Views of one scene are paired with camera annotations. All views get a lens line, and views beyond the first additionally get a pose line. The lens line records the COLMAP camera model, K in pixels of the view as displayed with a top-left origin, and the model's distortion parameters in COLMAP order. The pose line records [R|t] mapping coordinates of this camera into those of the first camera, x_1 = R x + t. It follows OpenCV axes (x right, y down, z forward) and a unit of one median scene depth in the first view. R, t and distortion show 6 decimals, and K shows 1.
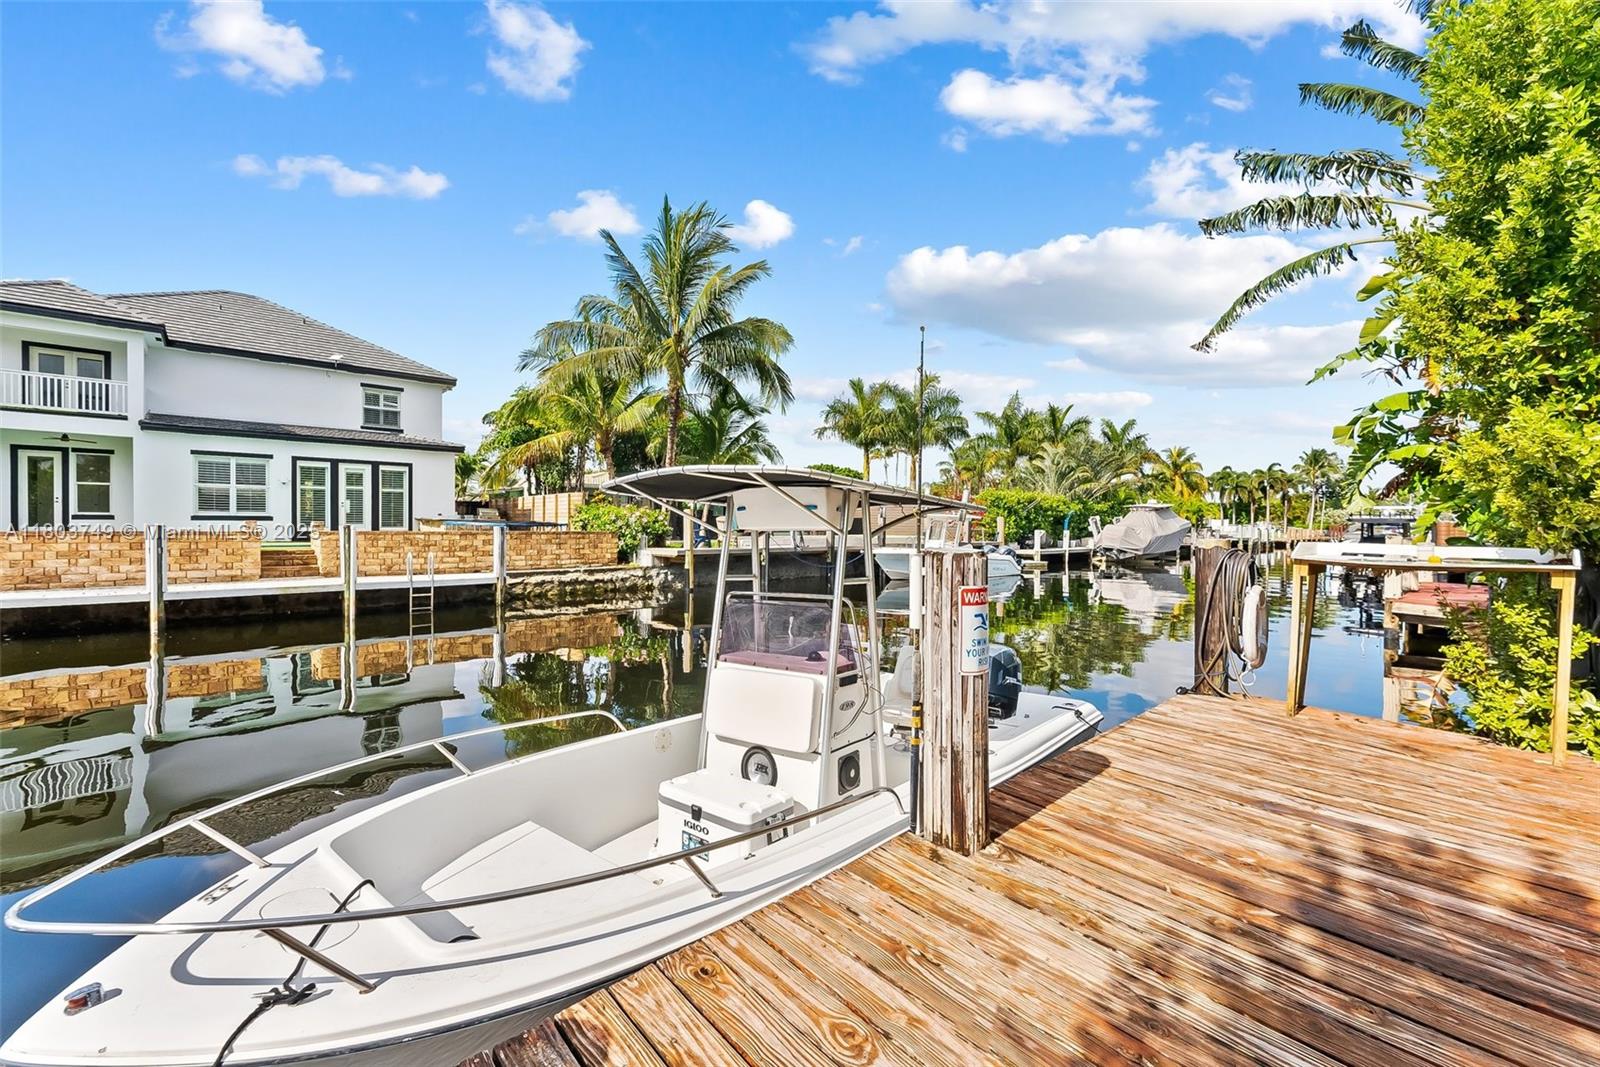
lens RADIAL K [[646.8, 0, 805.5], [0, 646.8, 535.1], [0, 0, 1]] dist [0.005650, -0.000665]
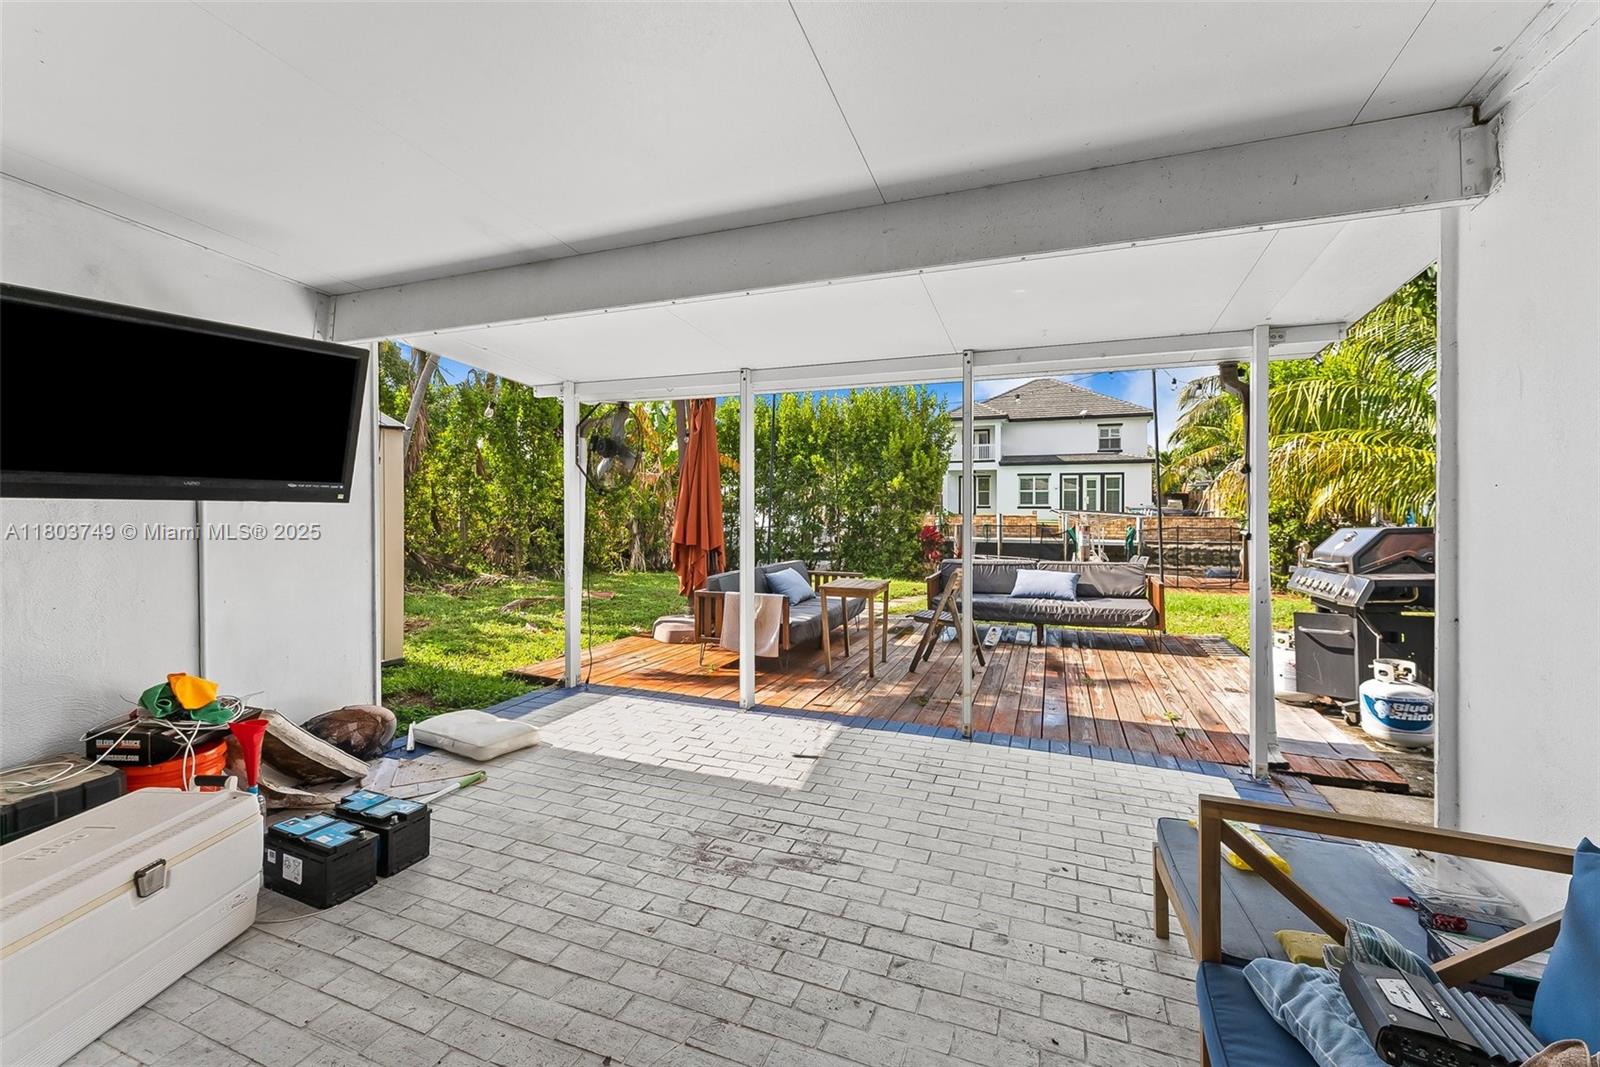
lens RADIAL K [[646.8, 0, 796.7], [0, 646.8, 510.9], [0, 0, 1]] dist [0.005650, -0.000665]
pose [[0.443879, 0.006223, -0.896065, 0.580657], [-0.011822, 0.999930, 0.001088, -0.010932], [0.896009, 0.010110, 0.443921, -0.530974]]
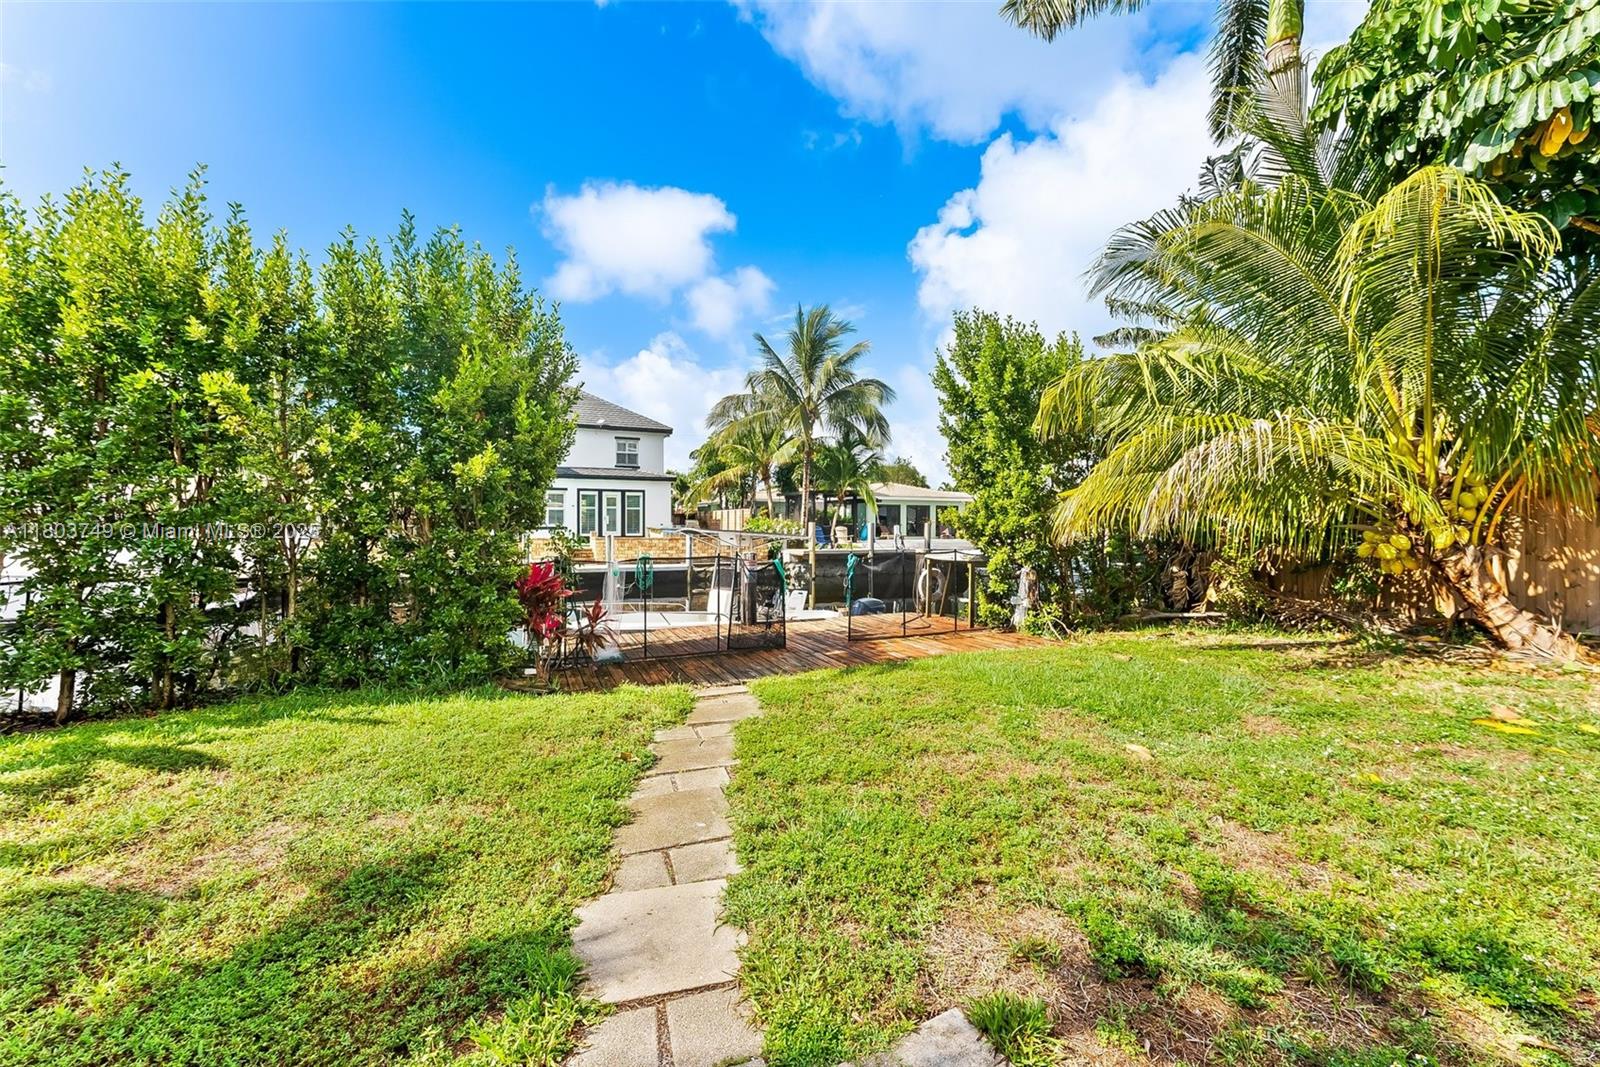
lens RADIAL K [[646.8, 0, 804.1], [0, 646.8, 530.6], [0, 0, 1]] dist [0.005650, -0.000665]
pose [[0.951464, -0.000937, -0.307759, 0.240916], [-0.001330, 0.999973, -0.007158, -0.010884], [0.307758, 0.007220, 0.951437, -0.363519]]
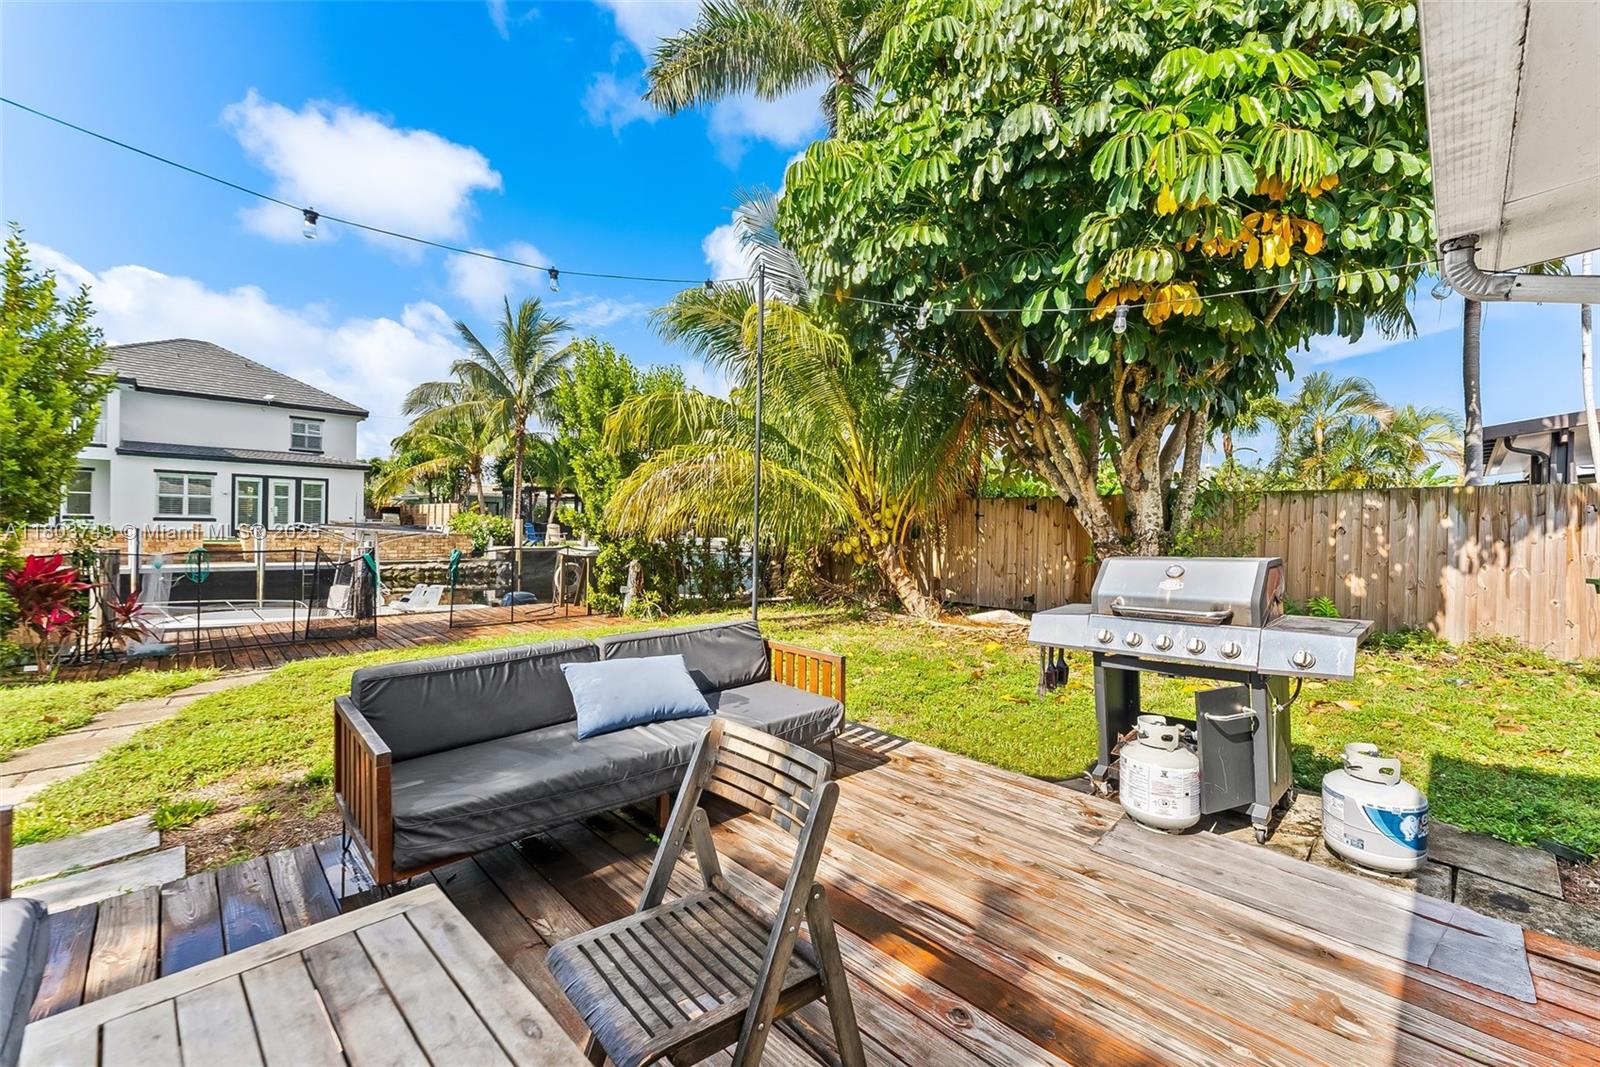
lens RADIAL K [[646.8, 0, 802.0], [0, 646.8, 529.5], [0, 0, 1]] dist [0.005650, -0.000665]
pose [[0.999237, 0.014158, 0.036388, 0.380570], [-0.013806, 0.999855, -0.009926, -0.011345], [-0.036523, 0.009416, 0.999288, -0.429062]]
